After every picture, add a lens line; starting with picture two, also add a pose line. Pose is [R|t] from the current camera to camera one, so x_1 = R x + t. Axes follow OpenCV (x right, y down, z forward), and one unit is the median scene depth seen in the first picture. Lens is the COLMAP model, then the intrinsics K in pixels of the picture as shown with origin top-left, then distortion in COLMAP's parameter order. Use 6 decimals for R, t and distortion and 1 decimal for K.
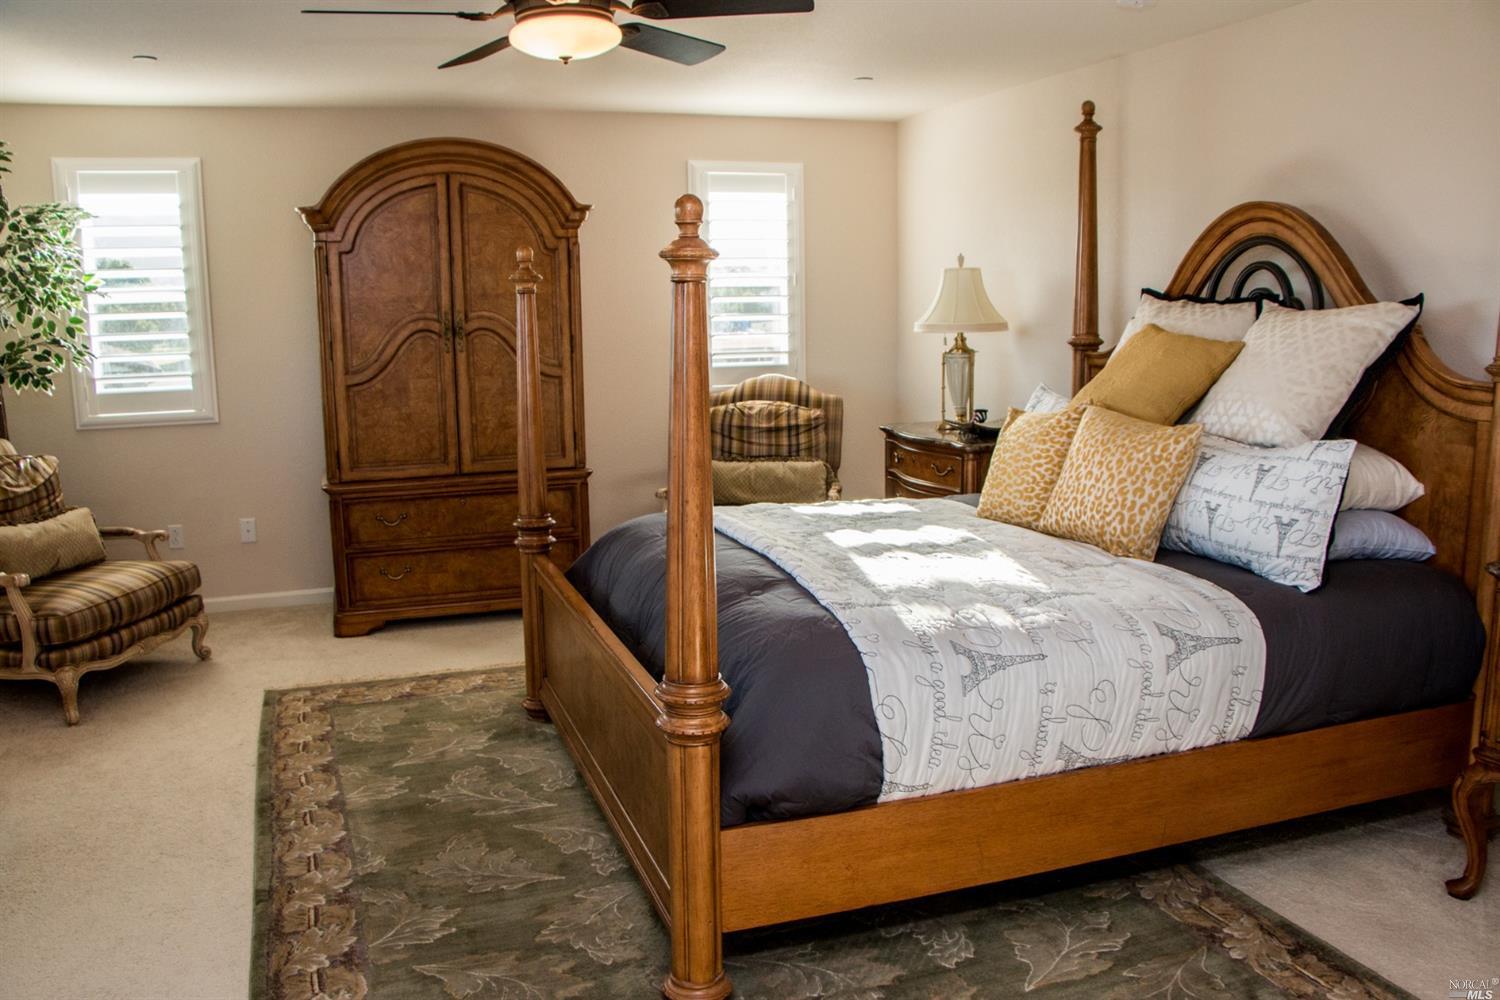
lens RADIAL K [[1234.1, 0, 745.7], [0, 1234.1, 501.3], [0, 0, 1]] dist [-0.142582, 0.057723]
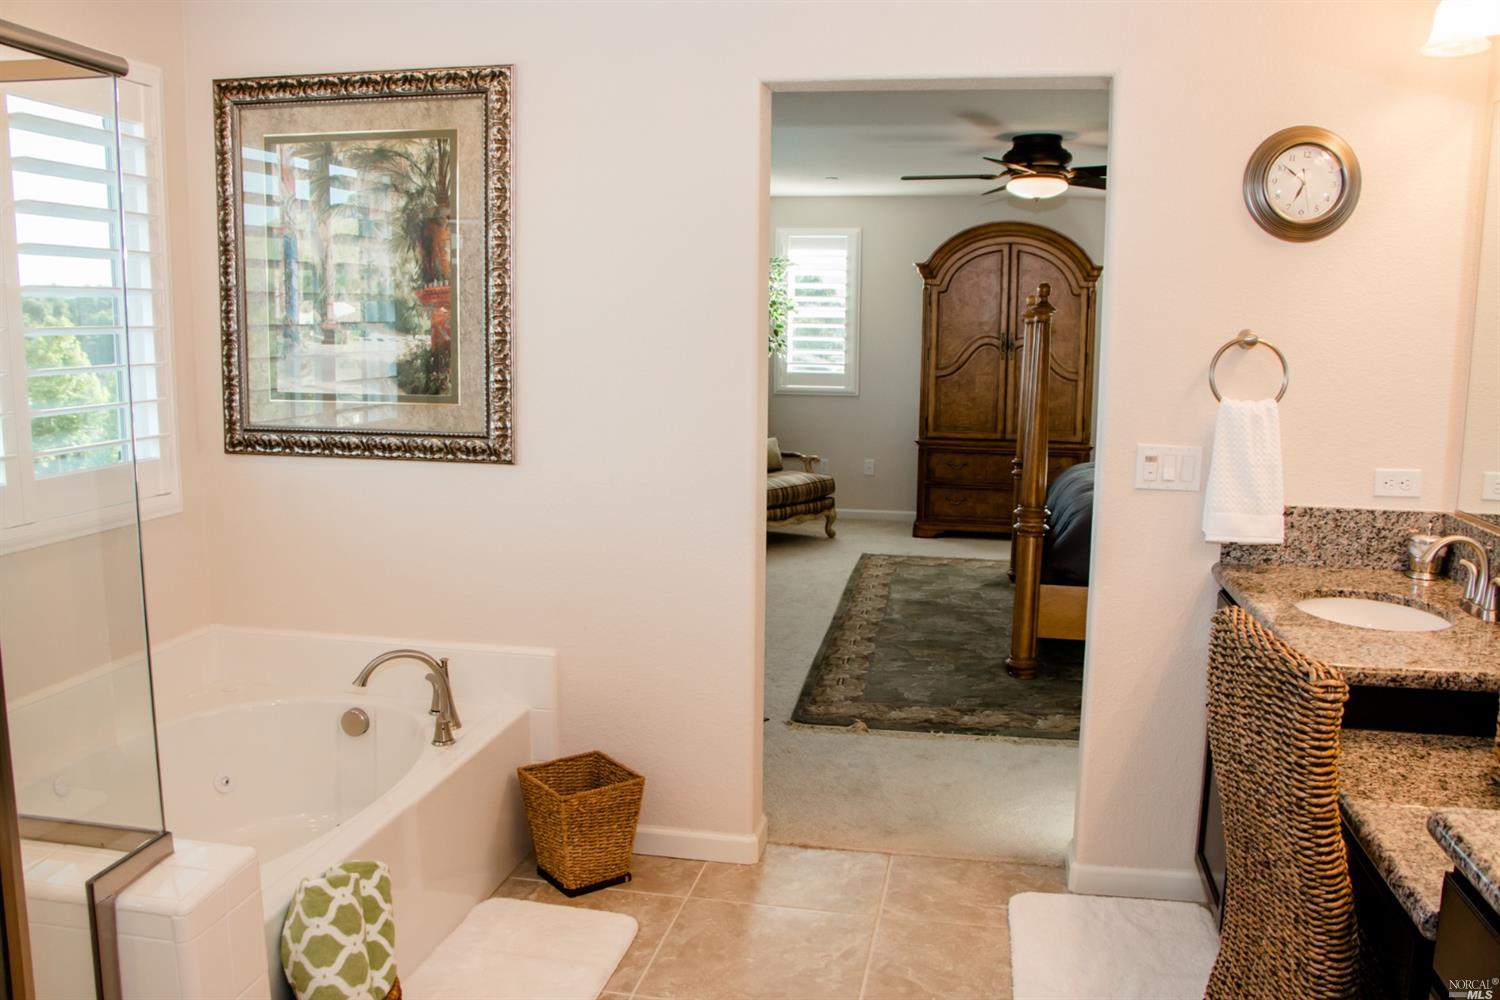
lens RADIAL K [[1234.1, 0, 749.5], [0, 1234.1, 502.1], [0, 0, 1]] dist [-0.142582, 0.057723]
pose [[0.863893, 0.100971, -0.493450, 0.261680], [-0.109933, 0.993879, 0.010908, 0.075126], [0.491532, 0.044823, 0.869706, -0.490406]]
